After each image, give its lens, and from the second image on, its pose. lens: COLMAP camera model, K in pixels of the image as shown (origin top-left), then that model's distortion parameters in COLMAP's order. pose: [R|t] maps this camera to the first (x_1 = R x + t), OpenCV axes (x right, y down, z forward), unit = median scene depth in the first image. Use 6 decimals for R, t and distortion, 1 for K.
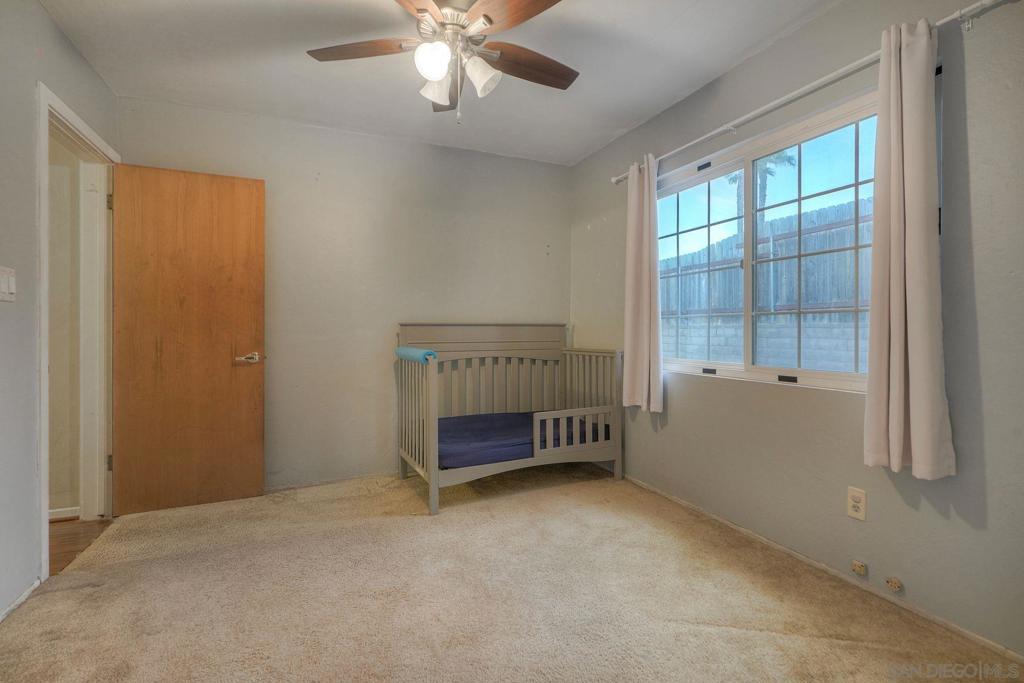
lens RADIAL K [[468.9, 0, 512.7], [0, 468.9, 328.8], [0, 0, 1]] dist [-0.000363, 0.000090]
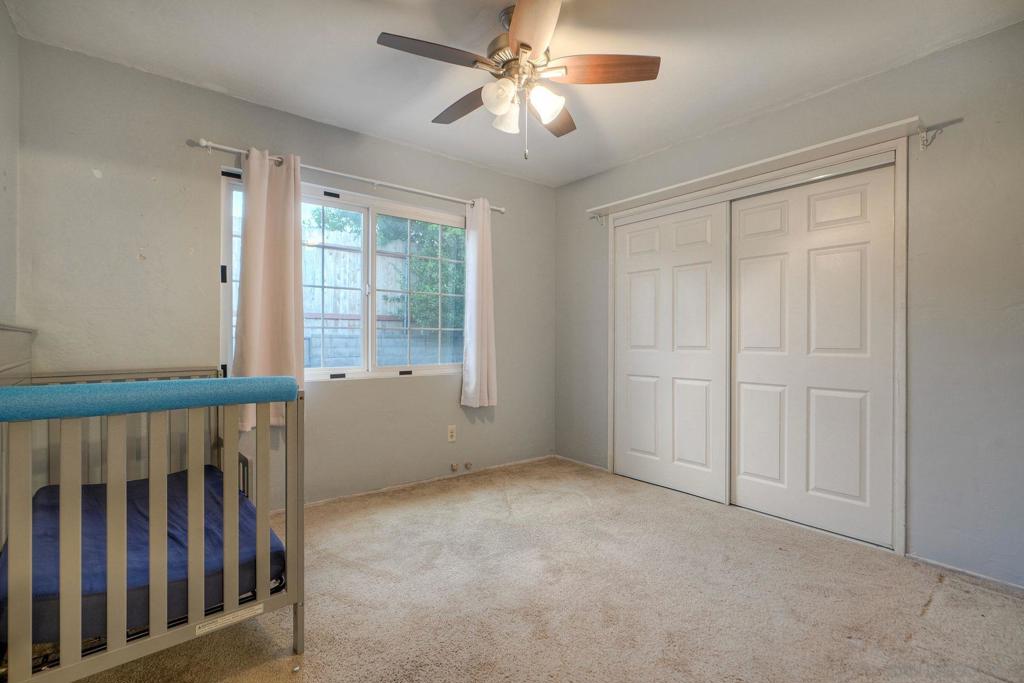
lens RADIAL K [[467.6, 0, 516.3], [0, 467.6, 340.8], [0, 0, 1]] dist [-0.001126, 0.000784]
pose [[-0.251978, 0.000576, 0.967733, -0.965442], [-0.002082, 0.999997, -0.001137, 0.005377], [-0.967731, -0.002301, -0.251976, 1.048386]]
